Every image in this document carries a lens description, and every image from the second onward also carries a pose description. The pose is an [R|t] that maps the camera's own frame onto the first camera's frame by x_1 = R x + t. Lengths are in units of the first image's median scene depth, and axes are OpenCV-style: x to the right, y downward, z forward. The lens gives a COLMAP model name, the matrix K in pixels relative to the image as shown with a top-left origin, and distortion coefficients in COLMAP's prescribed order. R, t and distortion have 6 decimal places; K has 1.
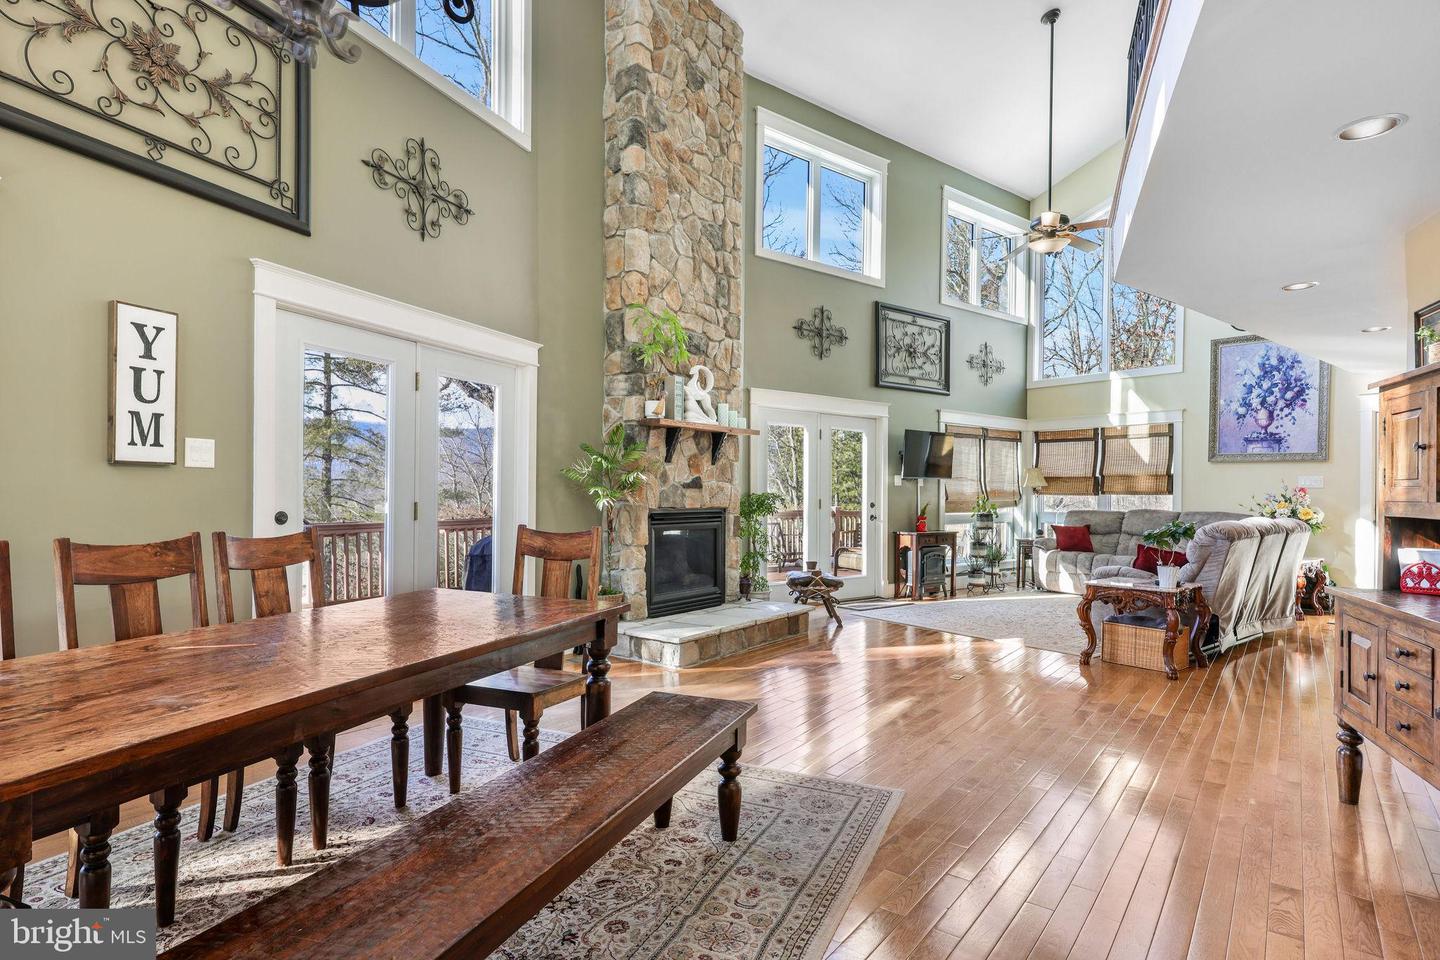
lens RADIAL K [[762.2, 0, 713.3], [0, 762.2, 495.4], [0, 0, 1]] dist [0.000183, -0.000912]
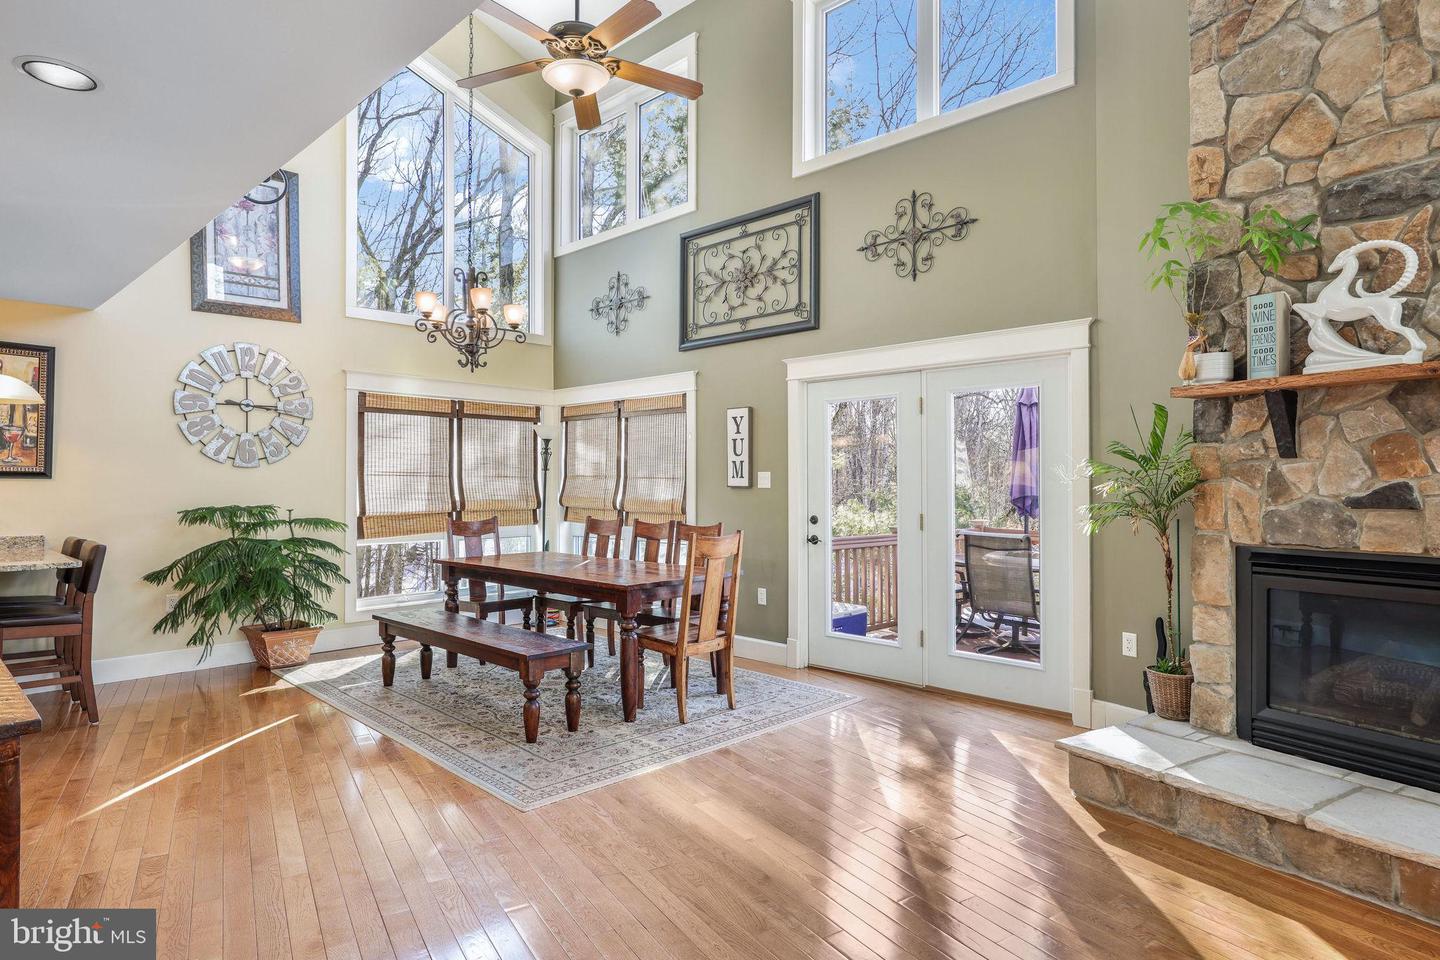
lens RADIAL K [[800.0, 0, 713.6], [0, 800.0, 476.6], [0, 0, 1]] dist [-0.001187, 0.000930]
pose [[-0.364024, -0.018393, -0.931208, 0.547054], [-0.010884, 0.999821, -0.015493, -0.016325], [0.931326, 0.004495, -0.364159, 0.772350]]
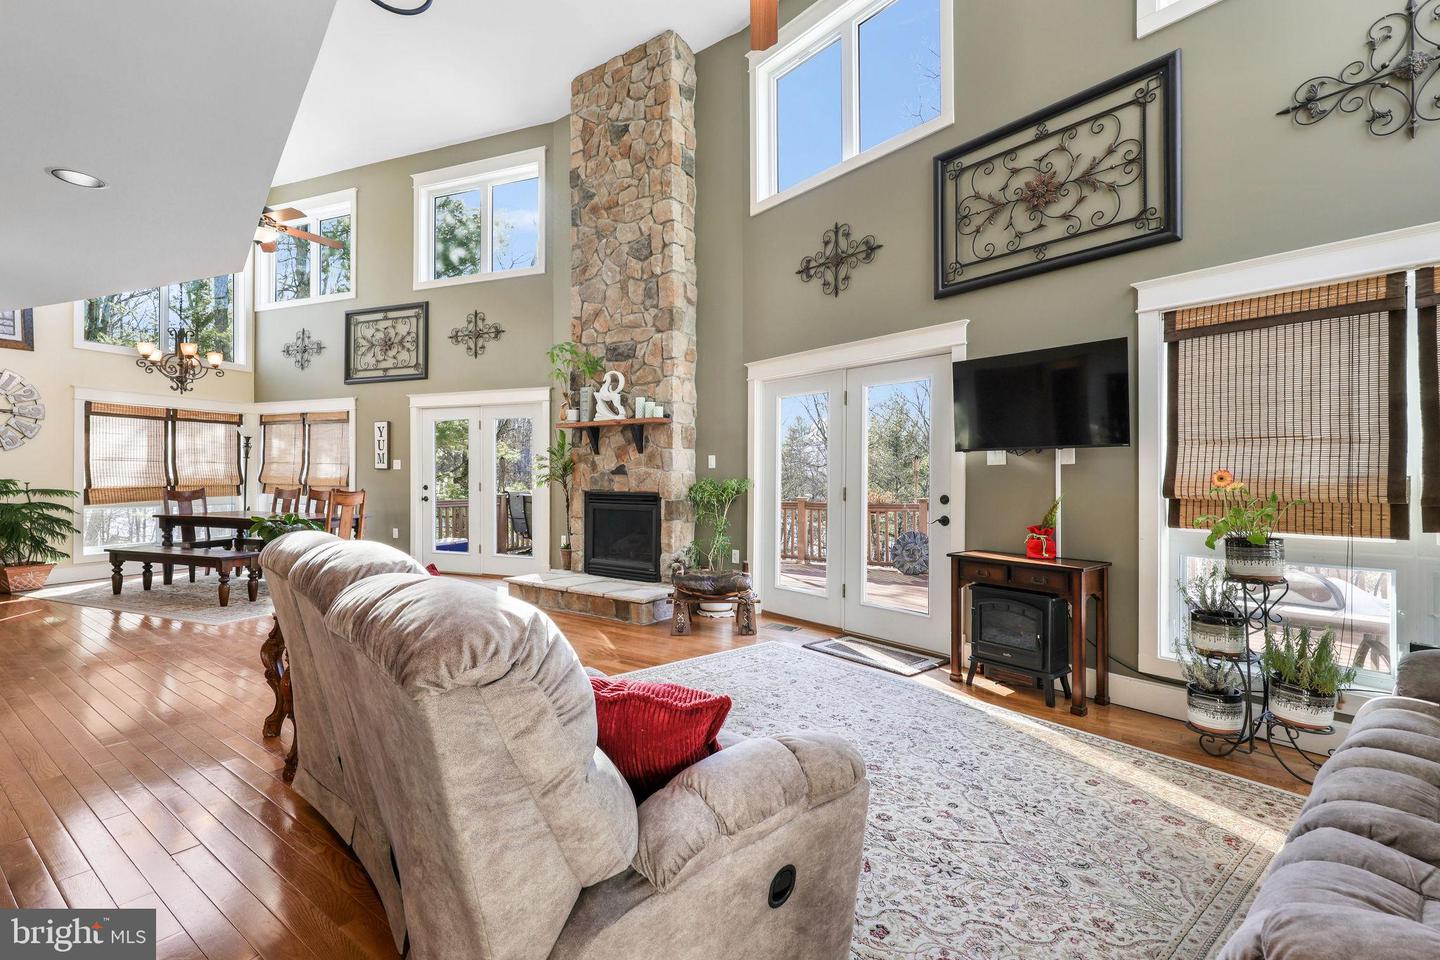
lens RADIAL K [[648.7, 0, 716.5], [0, 648.7, 473.2], [0, 0, 1]] dist [0.001696, -0.000365]
pose [[0.019024, -0.013152, -0.999733, 0.949573], [-0.008584, 0.999874, -0.013317, 0.000925], [0.999782, 0.008835, 0.018909, 1.092649]]
